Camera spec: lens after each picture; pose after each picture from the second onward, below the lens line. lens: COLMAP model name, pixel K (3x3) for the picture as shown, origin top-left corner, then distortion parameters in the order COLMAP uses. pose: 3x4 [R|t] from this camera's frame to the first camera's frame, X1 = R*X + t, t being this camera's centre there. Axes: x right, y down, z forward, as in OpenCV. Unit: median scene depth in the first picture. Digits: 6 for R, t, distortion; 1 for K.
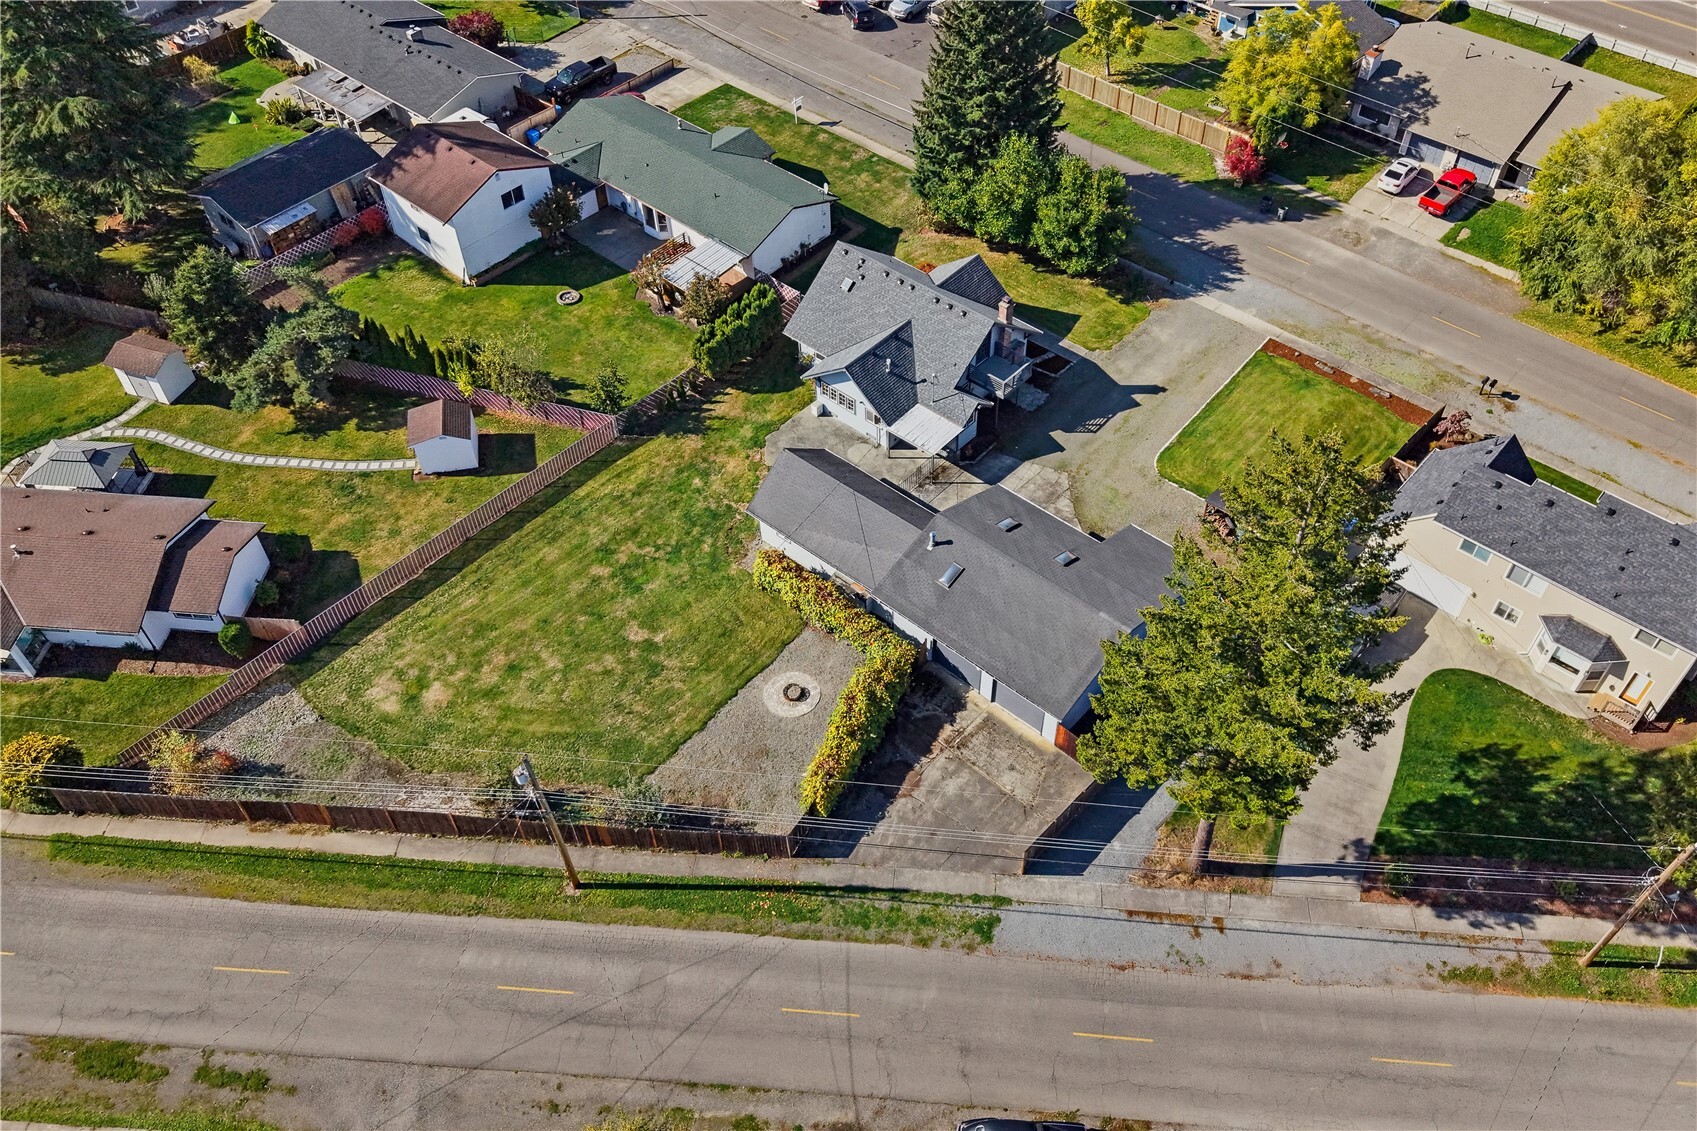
lens RADIAL K [[1340.4, 0, 854.9], [0, 1340.4, 567.1], [0, 0, 1]] dist [0.012853, -0.010045]
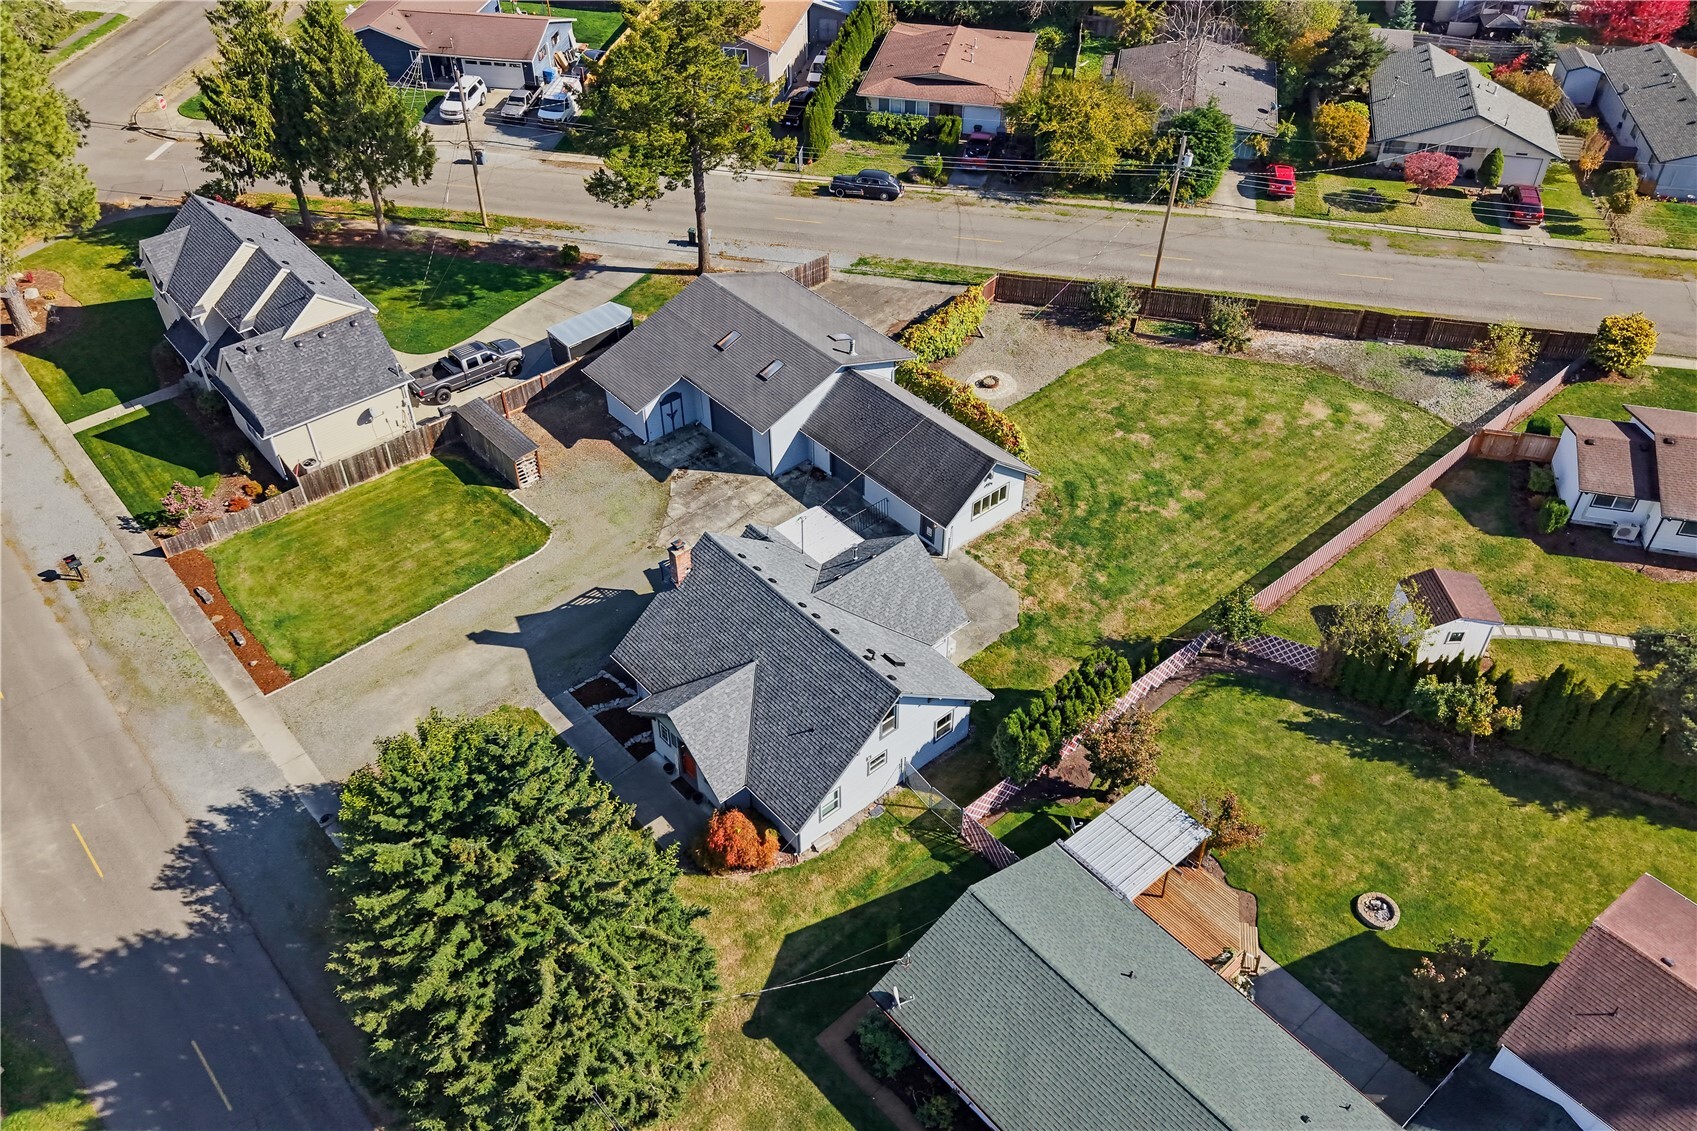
lens RADIAL K [[1340.4, 0, 854.9], [0, 1340.4, 567.1], [0, 0, 1]] dist [0.012853, -0.010045]
pose [[-0.992091, -0.079818, 0.096872, -0.047433], [0.096725, 0.005719, 0.995295, -0.894479], [-0.079996, 0.996793, 0.002047, 1.005541]]
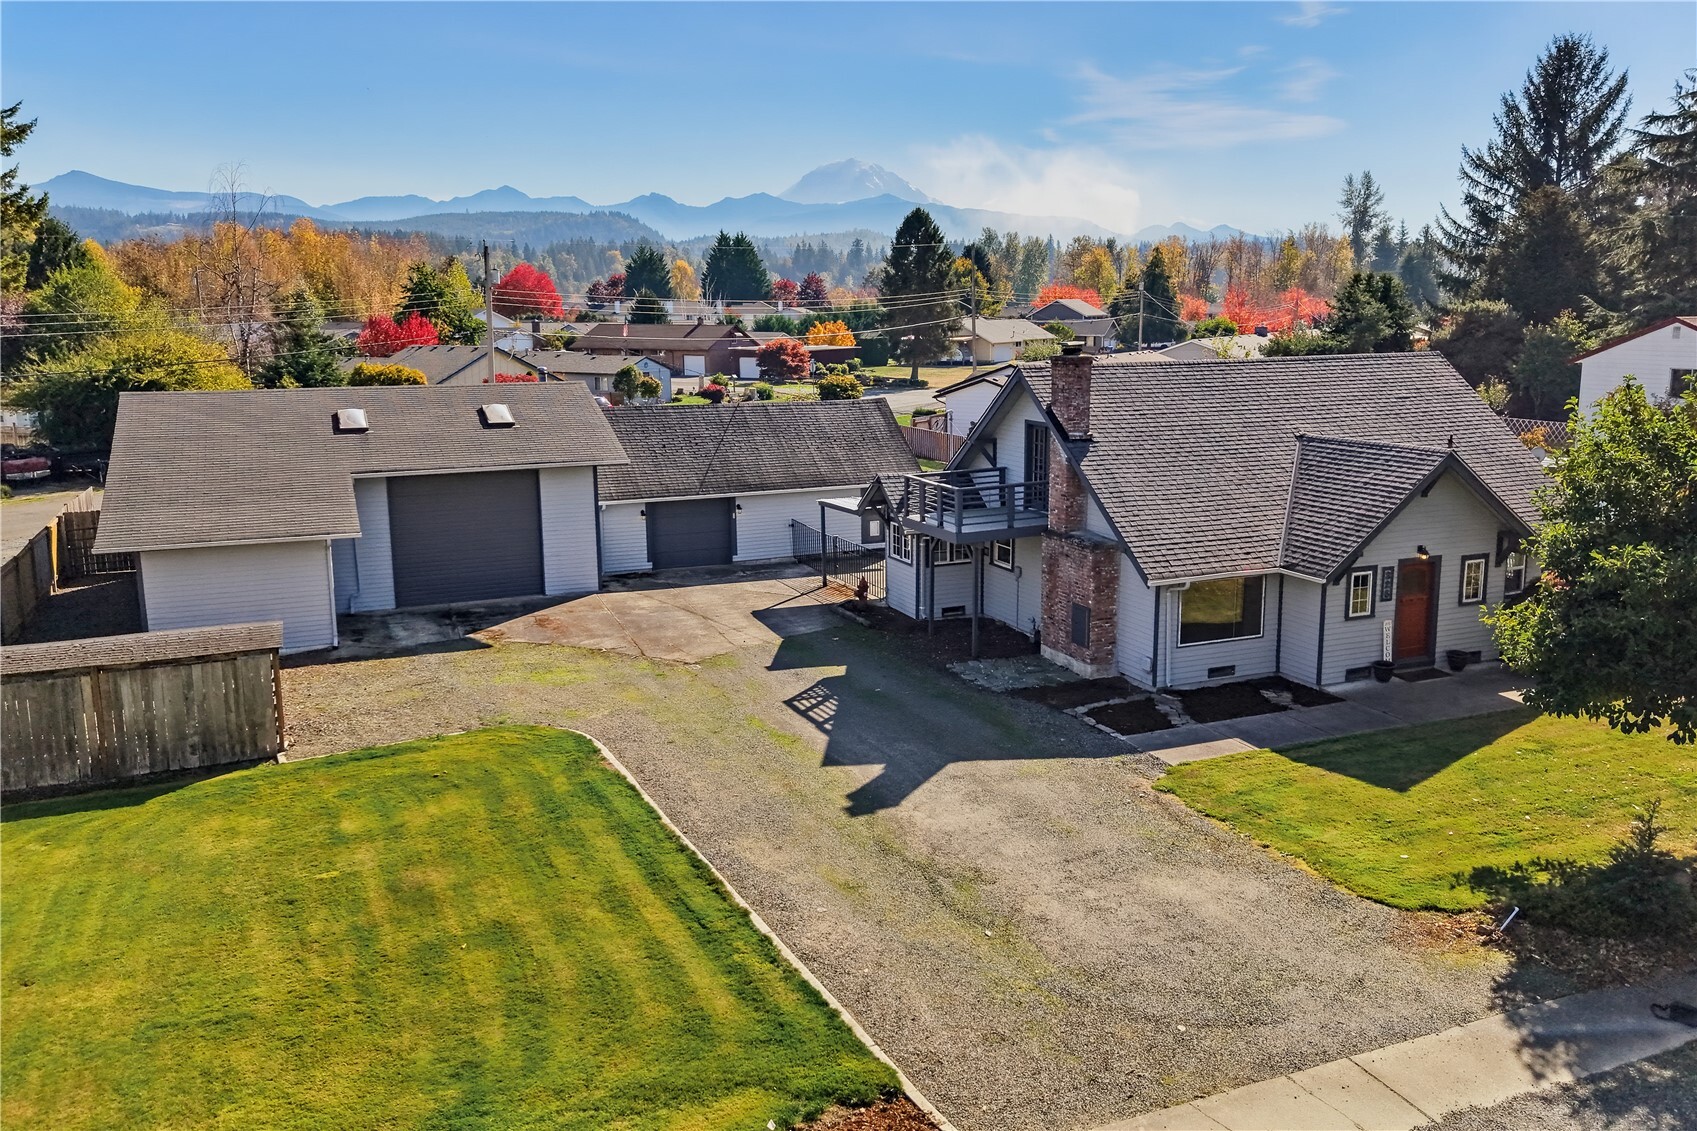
lens RADIAL K [[1357.6, 0, 883.6], [0, 1357.6, 562.0], [0, 0, 1]] dist [0.003473, -0.016029]
pose [[-0.416288, 0.191419, -0.888855, 0.470080], [-0.666147, 0.601145, 0.441444, -0.291162], [0.618832, 0.775876, -0.122737, 1.062128]]
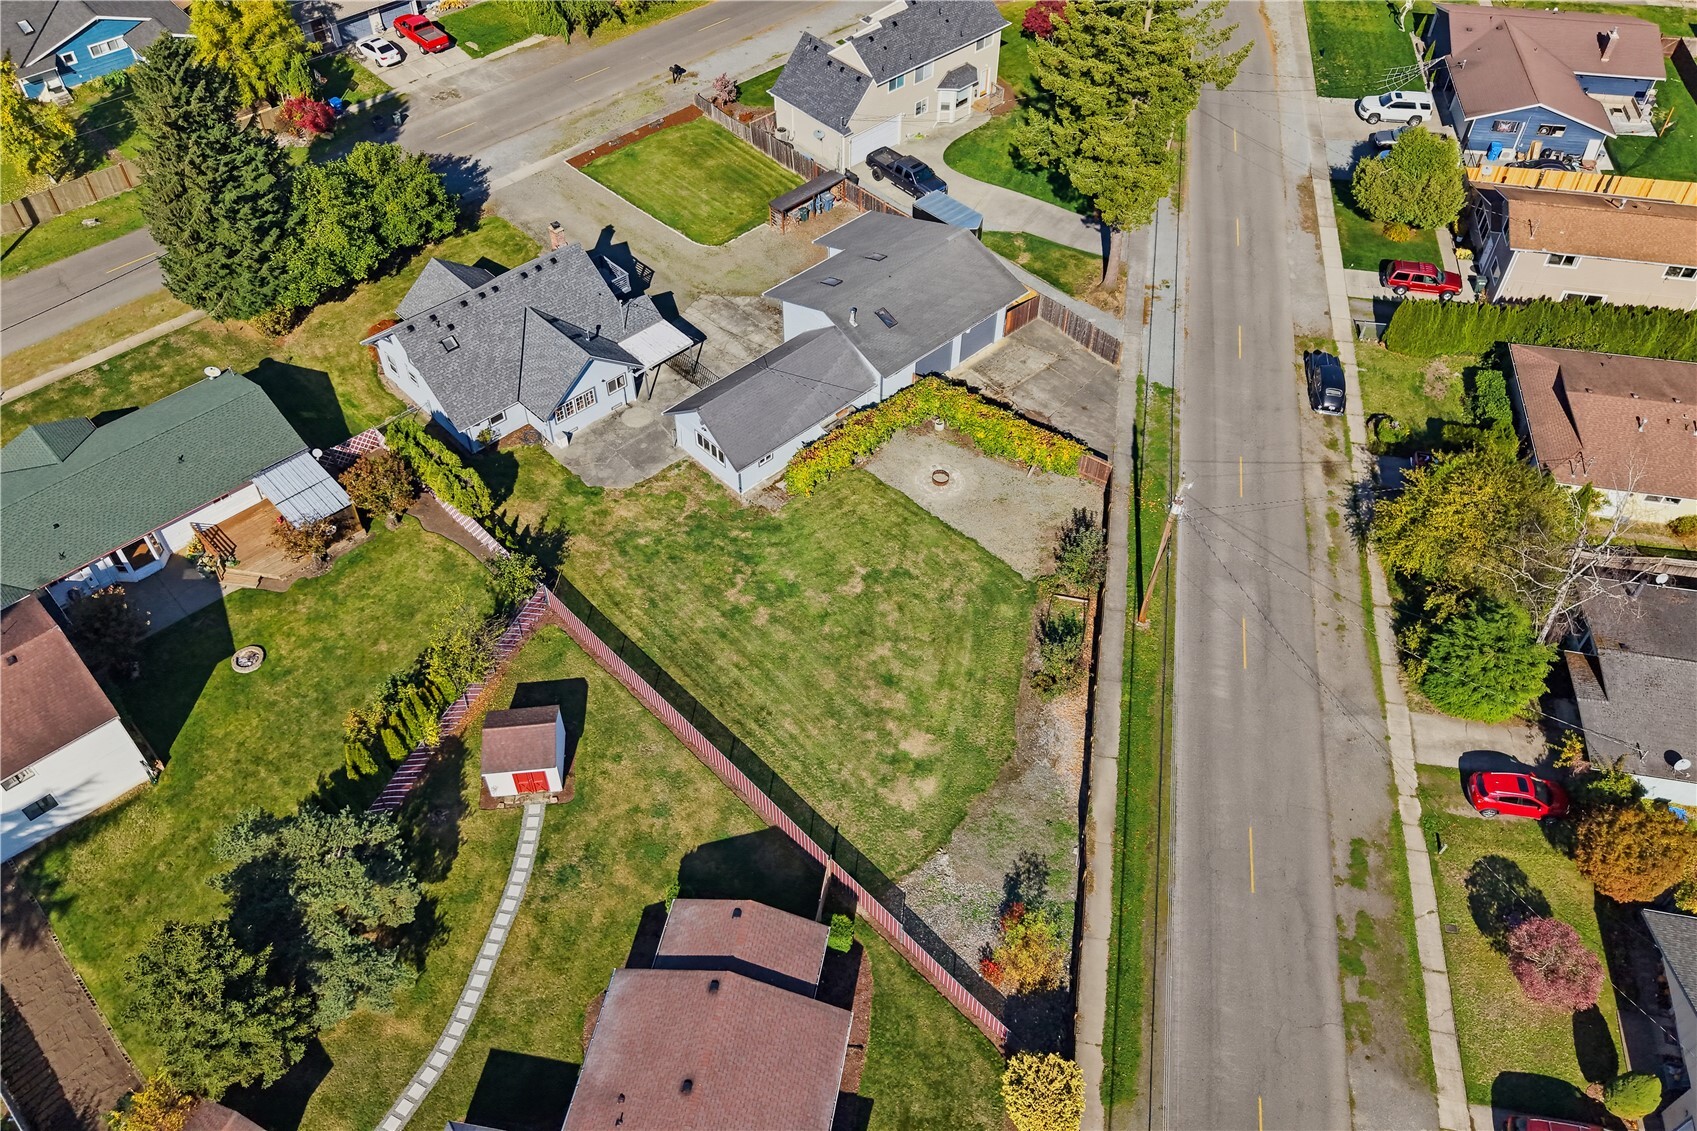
lens RADIAL K [[1392.2, 0, 857.7], [0, 1392.2, 565.6], [0, 0, 1]] dist [0.014840, -0.008847]
pose [[0.089829, -0.725171, 0.682684, -0.765094], [0.736378, 0.509878, 0.444716, -0.368842], [-0.670581, 0.462765, 0.579802, 0.361790]]
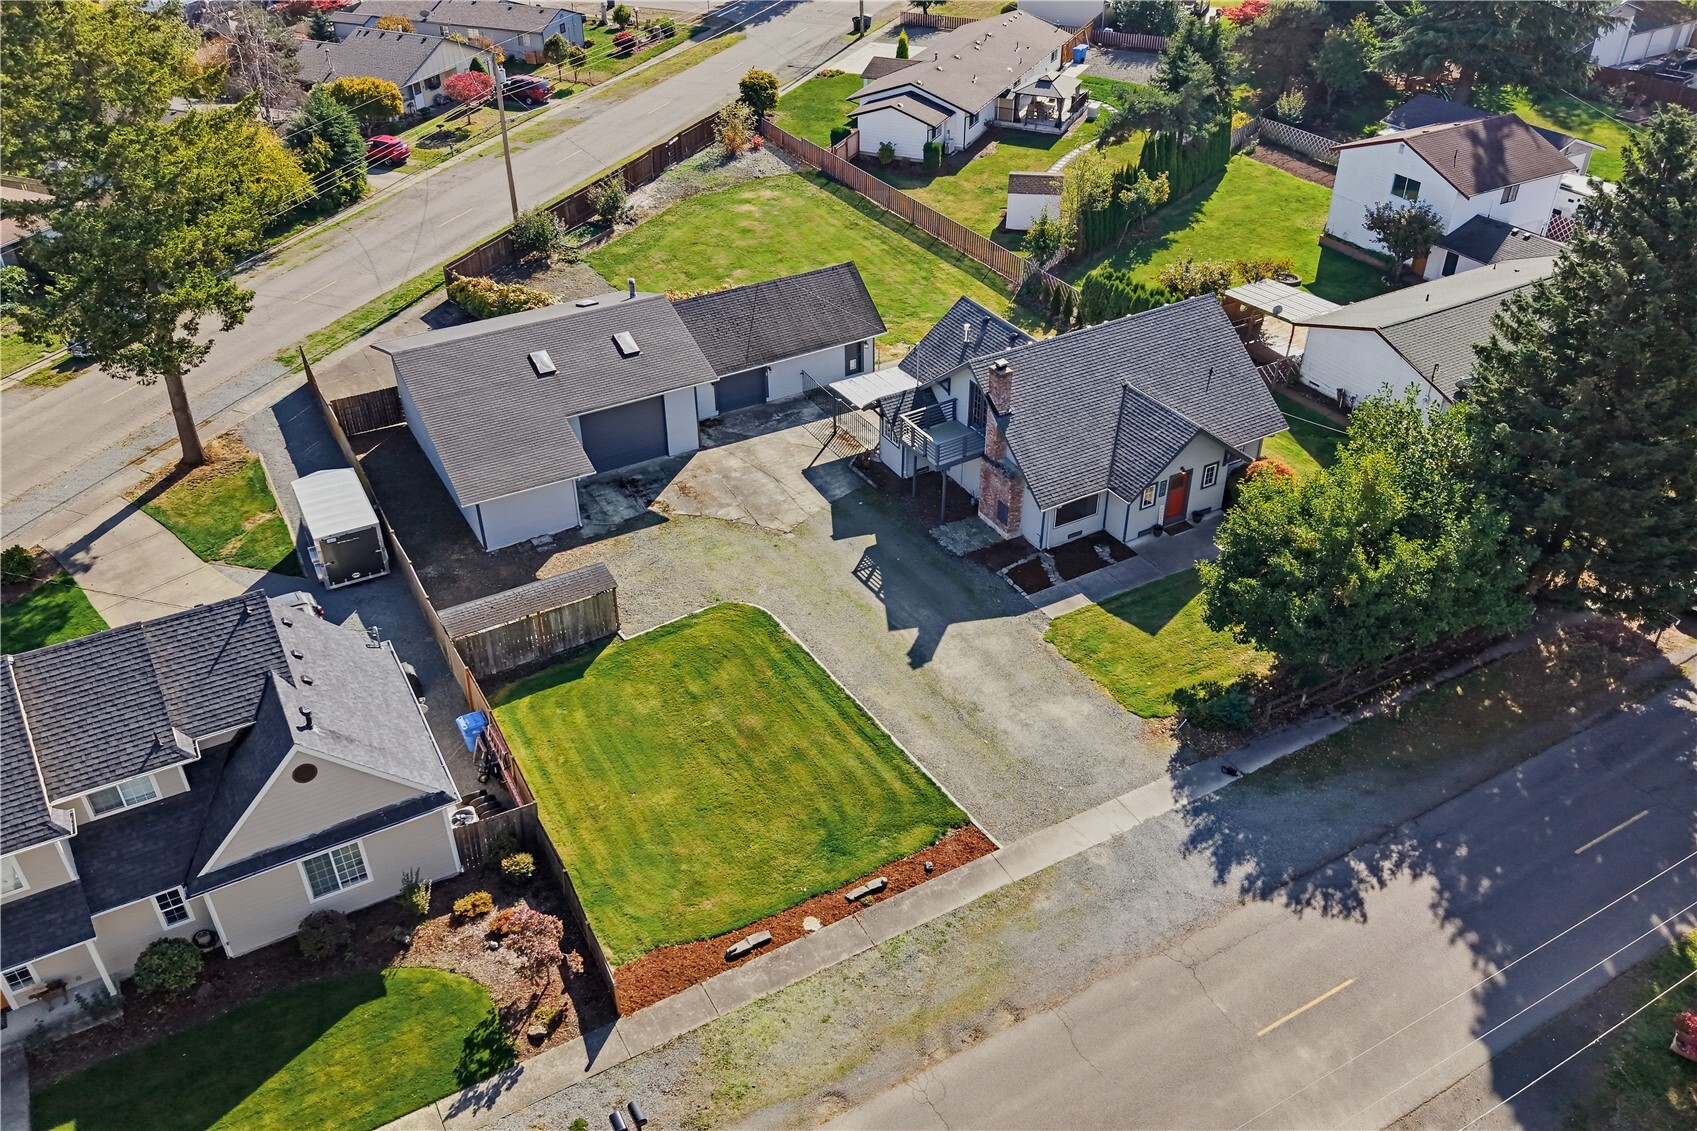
lens RADIAL K [[1340.4, 0, 854.9], [0, 1340.4, 567.1], [0, 0, 1]] dist [0.012853, -0.010045]
pose [[-0.320444, 0.546275, -0.773886, 0.685438], [-0.698311, 0.415788, 0.582650, -0.483290], [0.640060, 0.727120, 0.248233, 0.869970]]
